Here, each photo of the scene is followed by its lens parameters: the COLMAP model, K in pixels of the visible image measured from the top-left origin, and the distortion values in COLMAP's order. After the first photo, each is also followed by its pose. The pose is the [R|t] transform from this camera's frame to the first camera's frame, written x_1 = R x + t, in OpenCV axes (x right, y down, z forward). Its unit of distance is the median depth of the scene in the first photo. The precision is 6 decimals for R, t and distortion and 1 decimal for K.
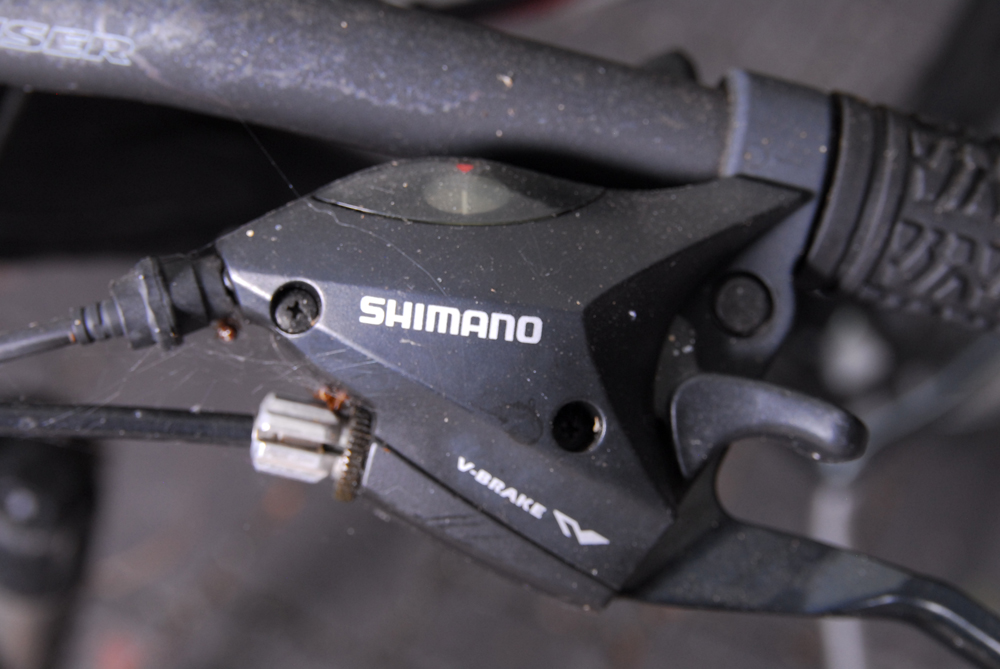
lens RADIAL K [[2036.8, 0, 505.9], [0, 2036.8, 328.2], [0, 0, 1]] dist [0.040148, 0.000000]
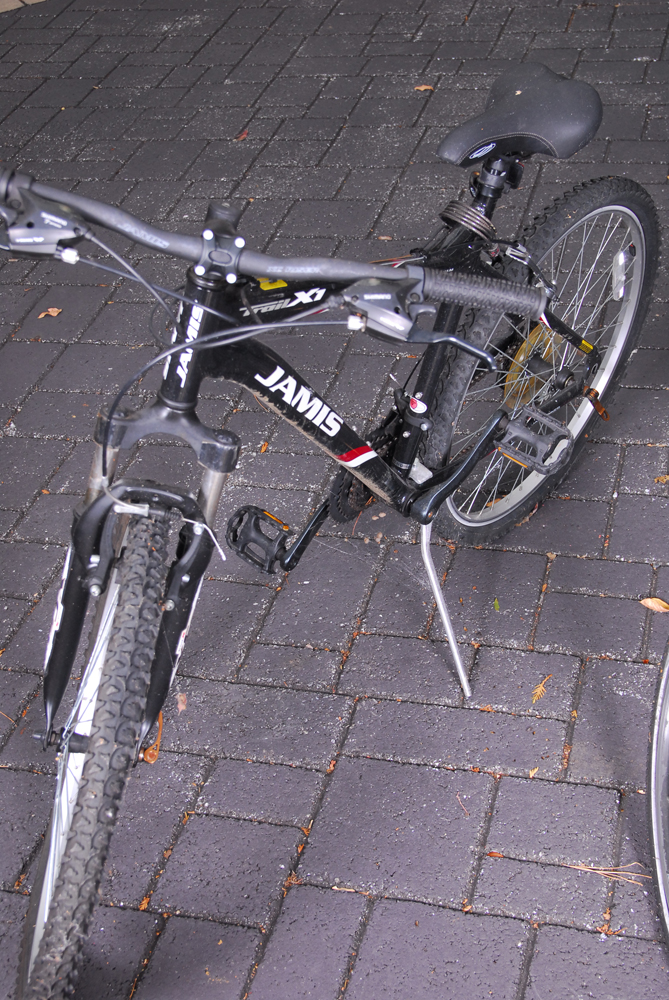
lens RADIAL K [[1454.0, 0, 352.2], [0, 1454.0, 510.8], [0, 0, 1]] dist [-0.001159, 0.000000]
pose [[0.962054, -0.140204, 0.234084, -1.286008], [0.184732, 0.966050, -0.180612, 1.480490], [-0.200814, 0.217002, 0.955293, -3.331995]]
